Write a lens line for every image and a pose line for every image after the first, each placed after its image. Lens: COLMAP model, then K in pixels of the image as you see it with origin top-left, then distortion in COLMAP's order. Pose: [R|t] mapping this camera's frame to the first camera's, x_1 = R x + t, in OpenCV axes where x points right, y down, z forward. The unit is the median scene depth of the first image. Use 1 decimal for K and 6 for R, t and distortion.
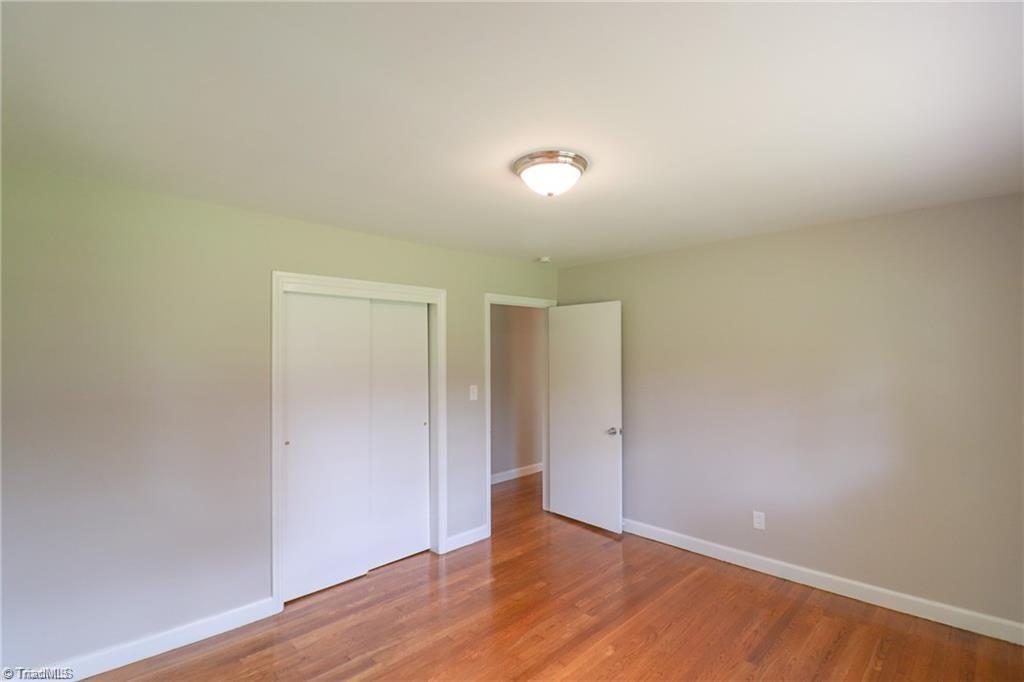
lens RADIAL K [[472.1, 0, 509.8], [0, 472.1, 342.9], [0, 0, 1]] dist [-0.005493, -0.007649]
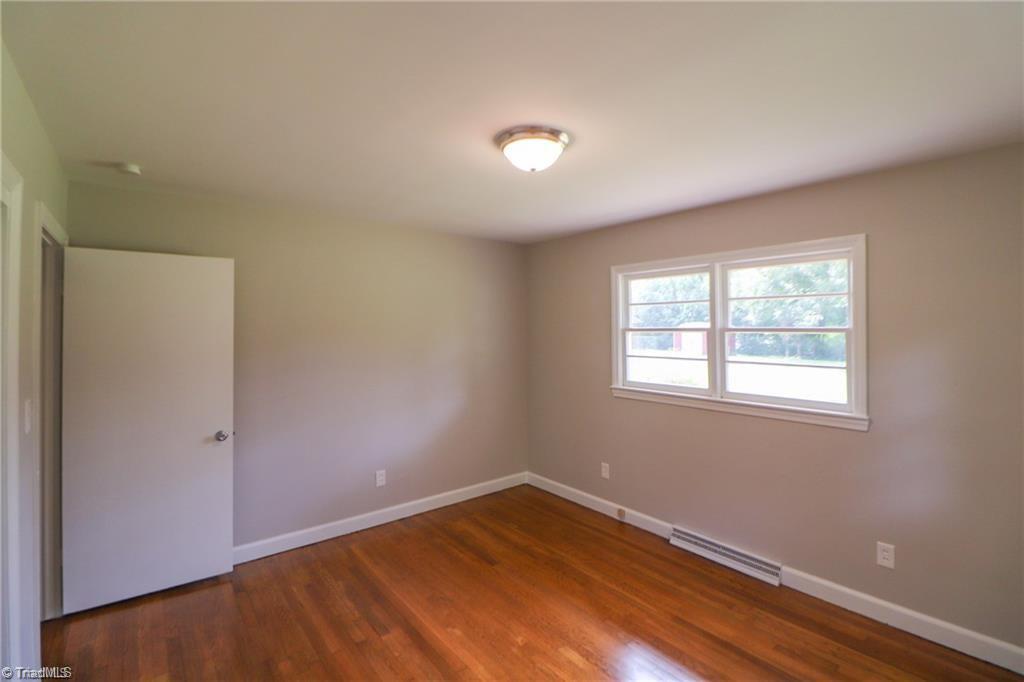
lens RADIAL K [[472.1, 0, 526.0], [0, 472.1, 318.5], [0, 0, 1]] dist [-0.005493, -0.007649]
pose [[0.092750, 0.017119, 0.995542, -0.554800], [-0.015394, 0.999757, -0.015757, 0.011681], [-0.995570, -0.013864, 0.092991, 0.560506]]
